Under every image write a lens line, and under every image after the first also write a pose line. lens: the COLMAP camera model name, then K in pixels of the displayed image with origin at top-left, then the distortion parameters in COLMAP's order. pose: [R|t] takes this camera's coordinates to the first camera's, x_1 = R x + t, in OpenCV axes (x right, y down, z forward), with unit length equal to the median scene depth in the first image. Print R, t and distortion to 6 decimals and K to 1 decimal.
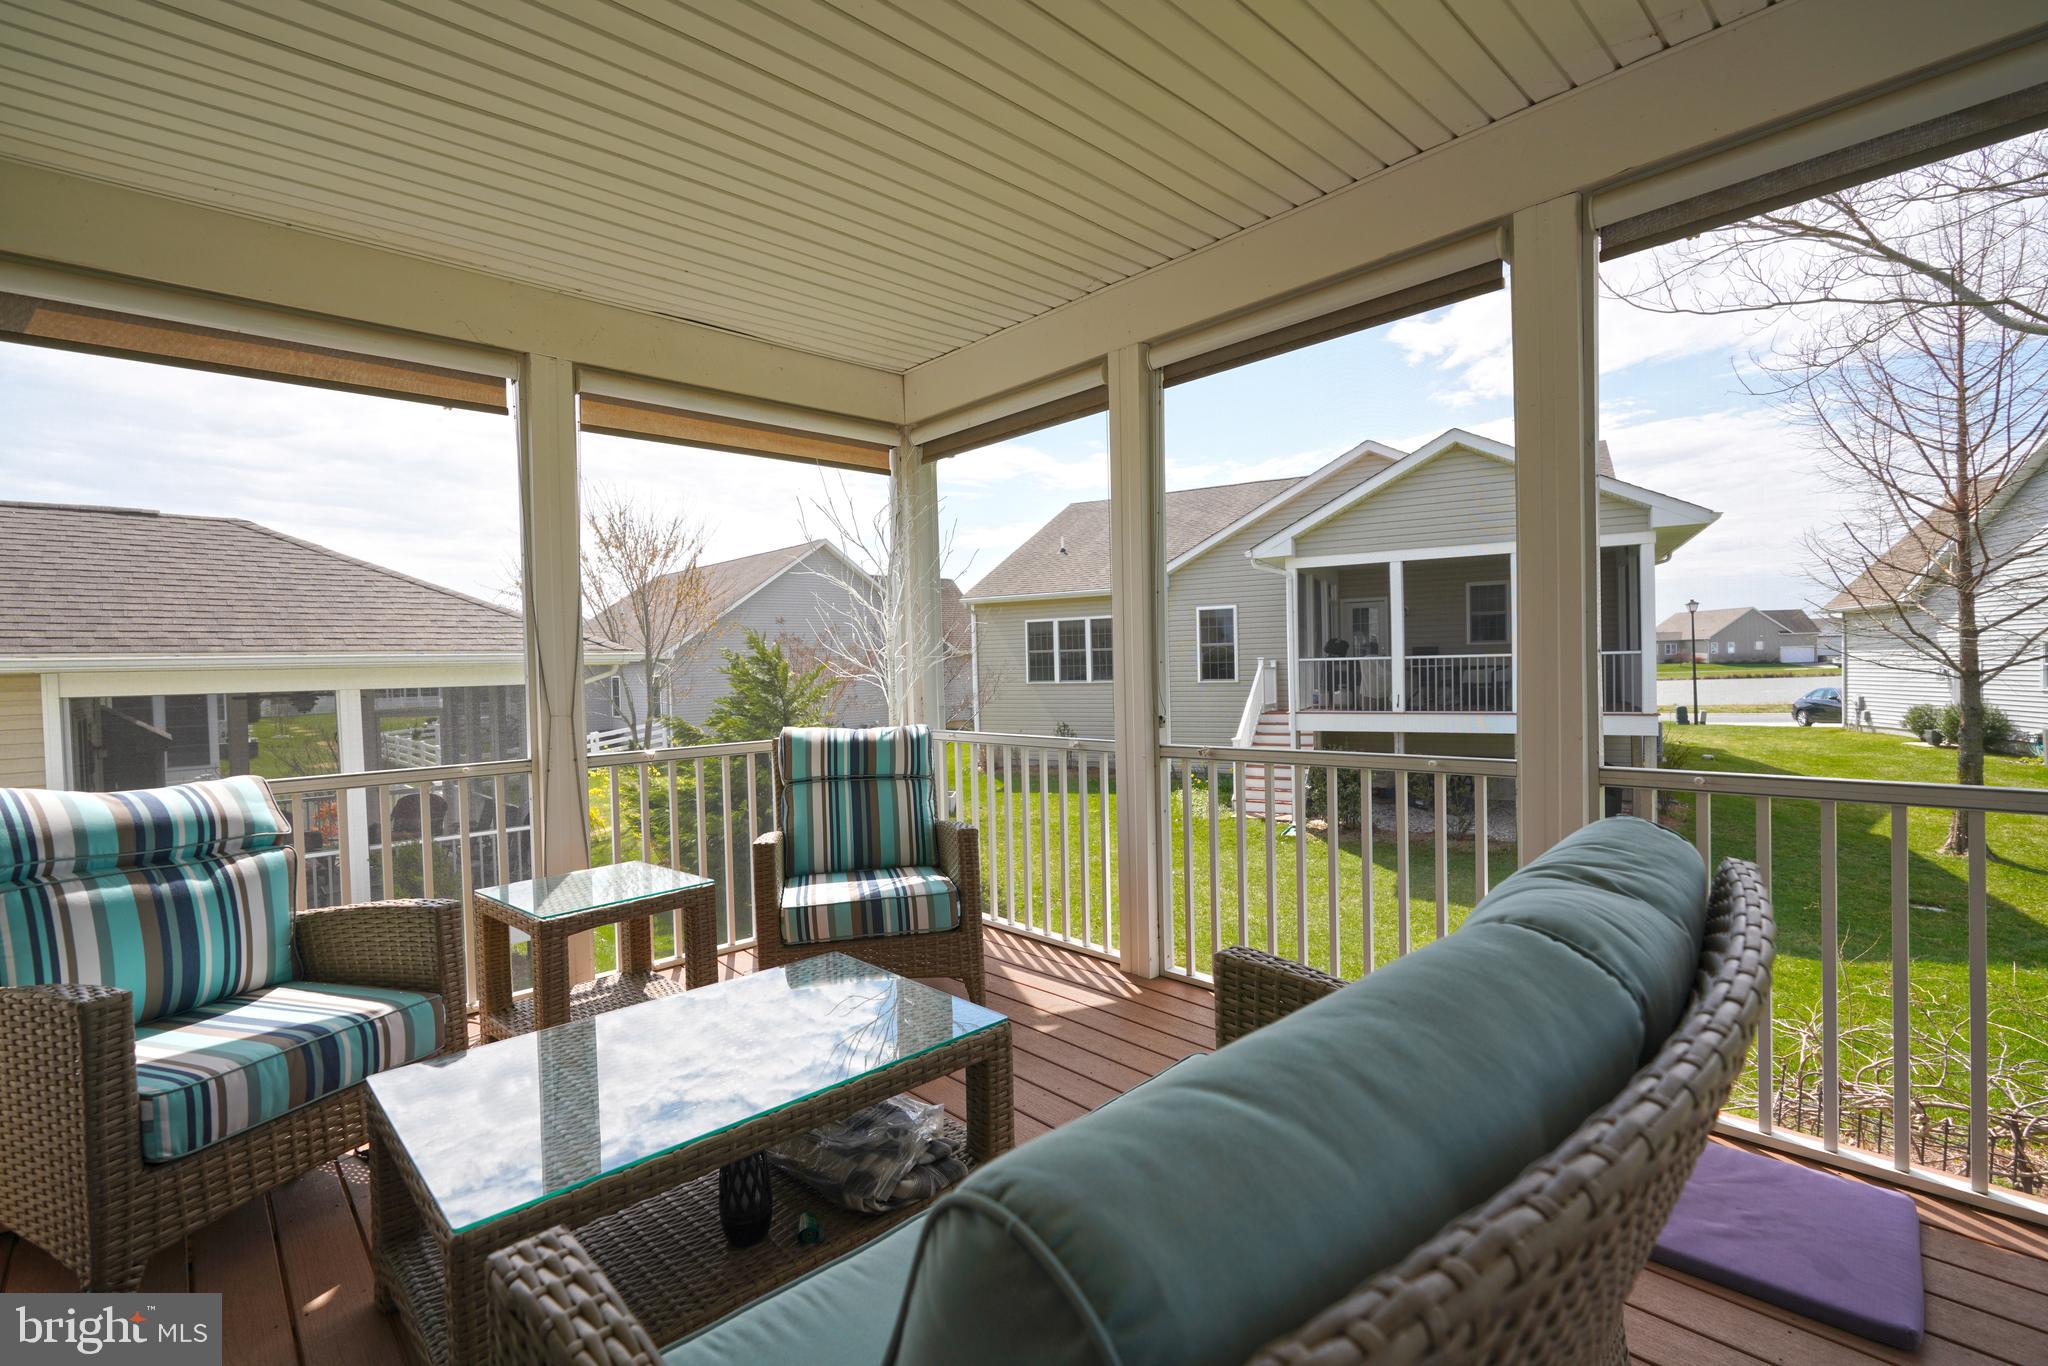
lens RADIAL K [[917.7, 0, 1007.0], [0, 917.7, 692.7], [0, 0, 1]] dist [-0.013206, 0.005547]
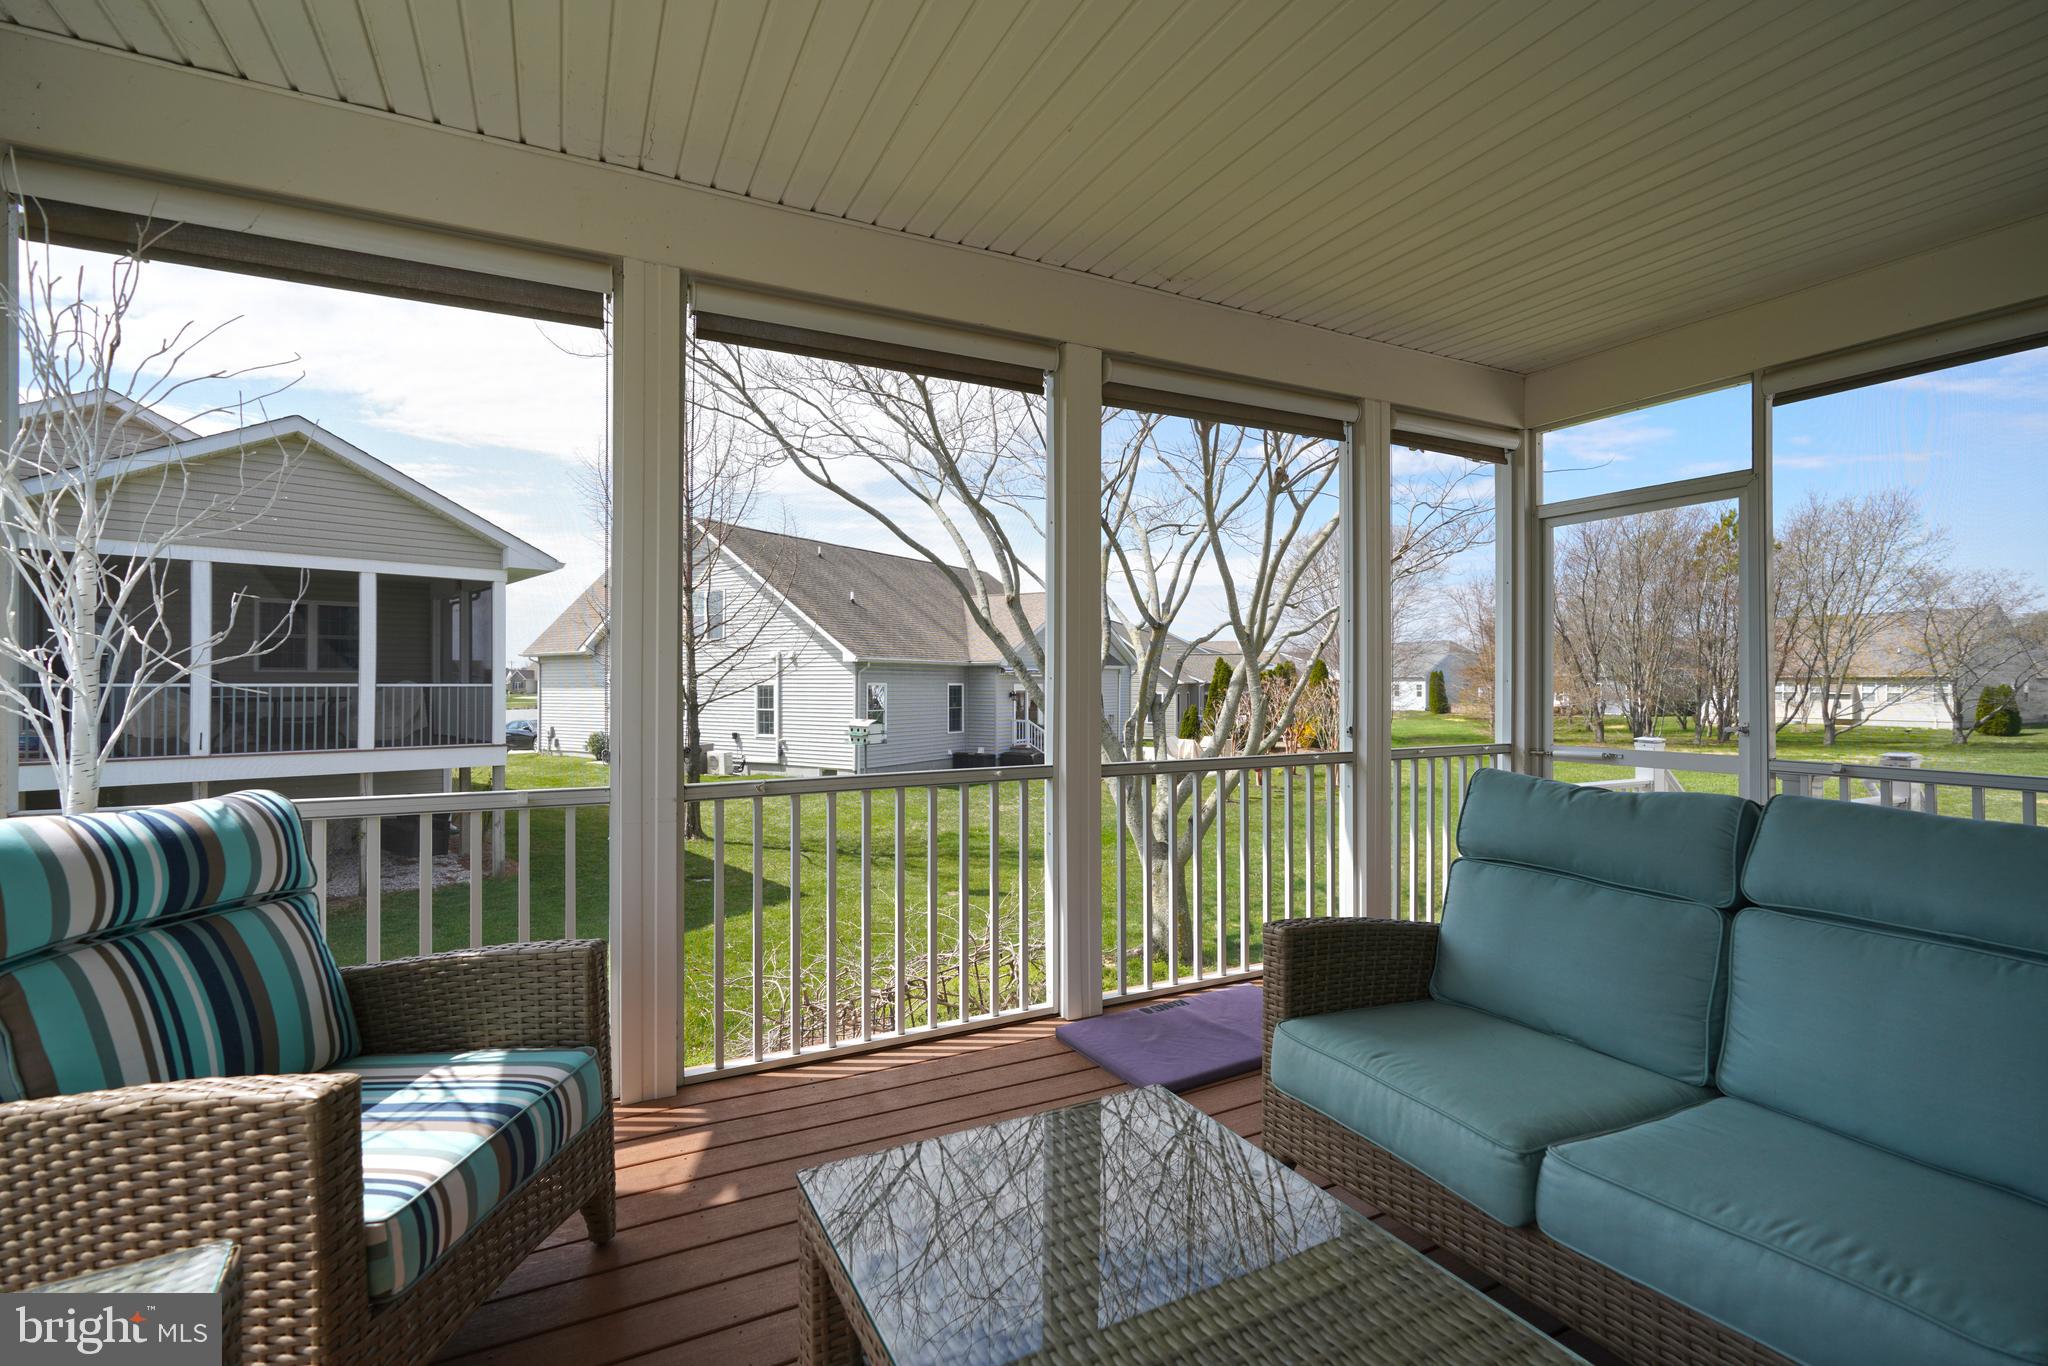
lens RADIAL K [[917.7, 0, 1012.9], [0, 917.7, 673.6], [0, 0, 1]] dist [-0.013206, 0.005547]
pose [[0.276941, 0.037235, 0.960165, -0.208201], [0.020074, 0.998807, -0.044523, 0.000811], [-0.960677, 0.031605, 0.275863, 0.208495]]
